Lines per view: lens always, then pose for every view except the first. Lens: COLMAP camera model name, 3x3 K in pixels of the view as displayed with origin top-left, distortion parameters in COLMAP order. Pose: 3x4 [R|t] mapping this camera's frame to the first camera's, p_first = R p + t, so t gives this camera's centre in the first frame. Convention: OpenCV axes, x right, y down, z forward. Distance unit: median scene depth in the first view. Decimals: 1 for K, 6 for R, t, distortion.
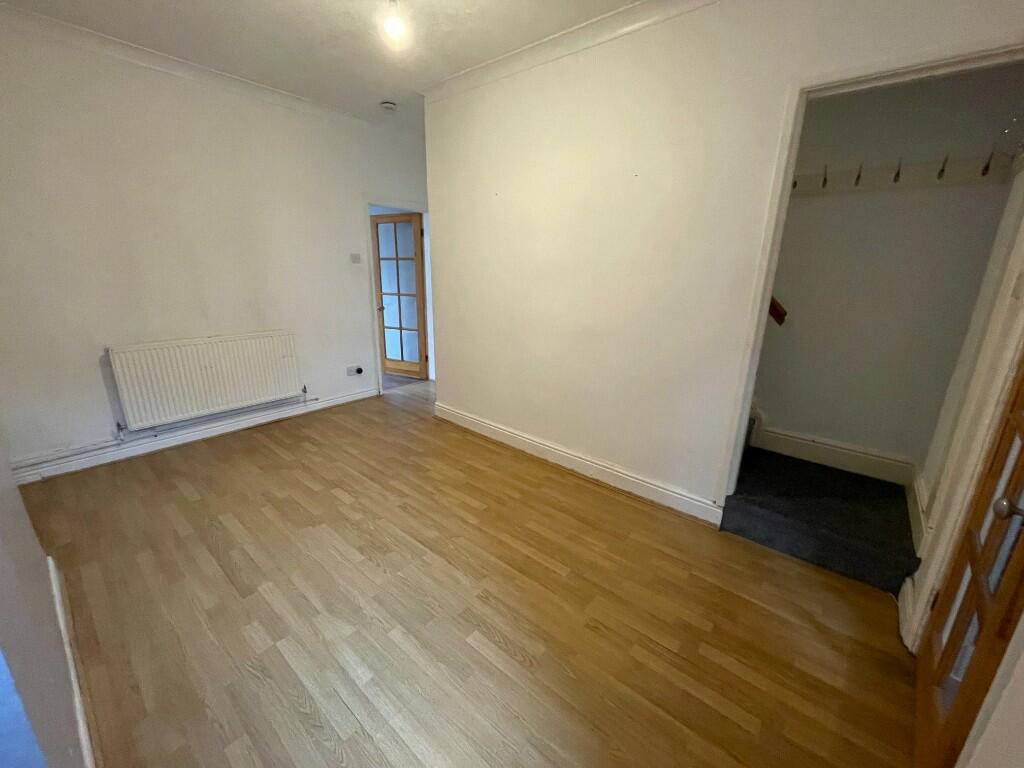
lens RADIAL K [[411.9, 0, 510.1], [0, 411.9, 383.2], [0, 0, 1]] dist [-0.001906, -0.000381]
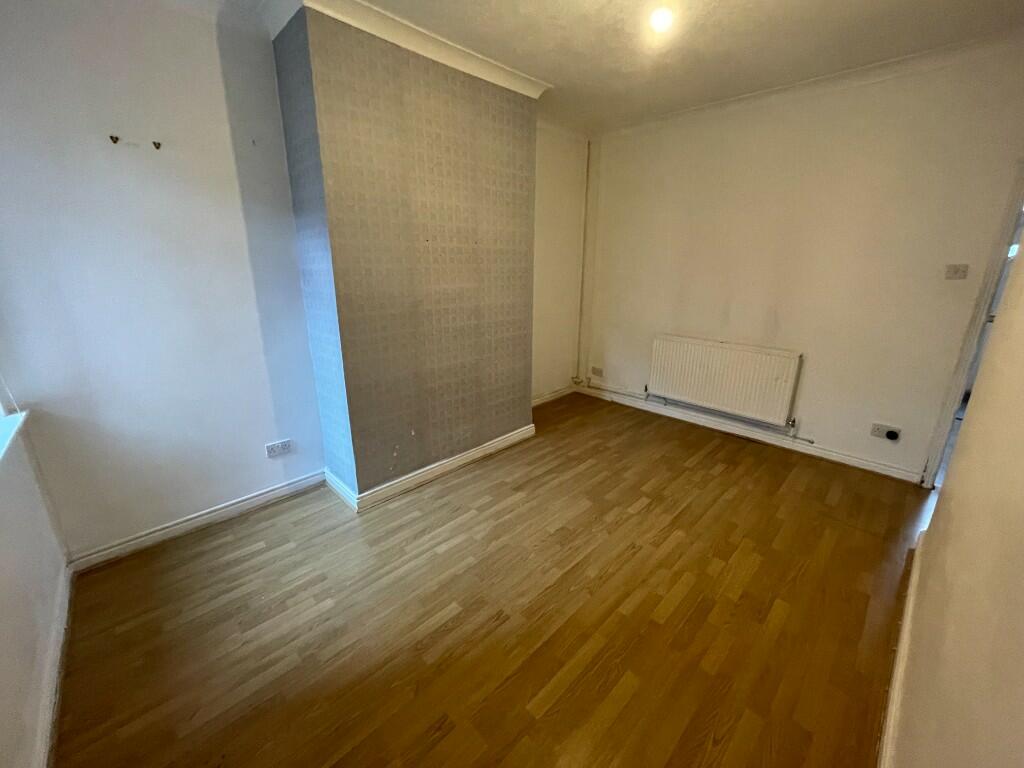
lens RADIAL K [[411.9, 0, 509.5], [0, 411.9, 381.1], [0, 0, 1]] dist [-0.001906, -0.000381]
pose [[-0.103699, 0.262247, -0.959413, 0.487957], [-0.272406, 0.920241, 0.280983, -0.194900], [0.956578, 0.290488, -0.023990, 0.572973]]
